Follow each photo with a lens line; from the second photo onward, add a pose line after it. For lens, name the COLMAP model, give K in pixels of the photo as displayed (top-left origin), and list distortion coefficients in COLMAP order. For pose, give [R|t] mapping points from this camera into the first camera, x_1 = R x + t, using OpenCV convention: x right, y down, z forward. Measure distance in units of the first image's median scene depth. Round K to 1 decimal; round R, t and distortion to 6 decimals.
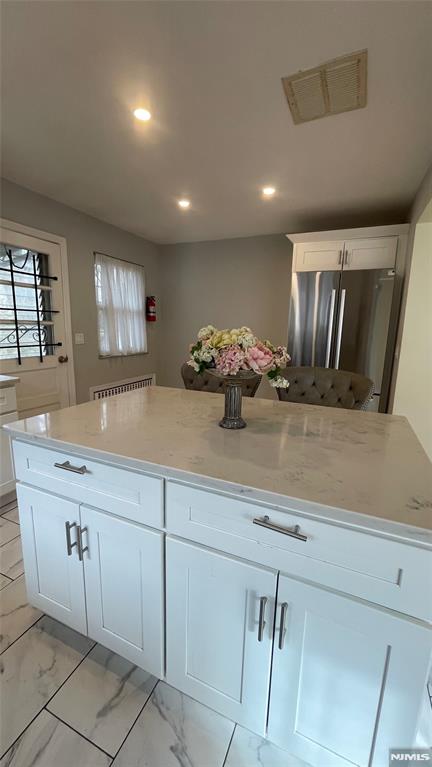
lens RADIAL K [[312.2, 0, 216.0], [0, 312.2, 383.5], [0, 0, 1]] dist [-0.022396, 0.000051]
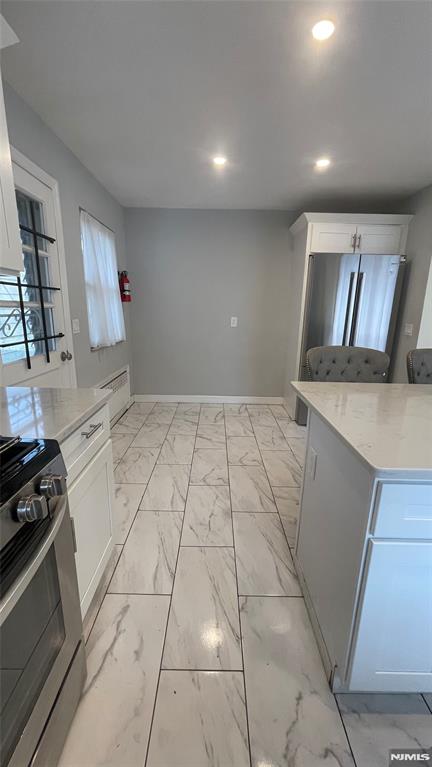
lens RADIAL K [[310.4, 0, 216.0], [0, 310.4, 383.5], [0, 0, 1]] dist [0.000322, 0.000002]
pose [[0.911172, -0.103953, 0.398696, -0.493278], [0.076251, 0.993479, 0.084771, -0.051226], [-0.404908, -0.046840, 0.913157, 0.202263]]
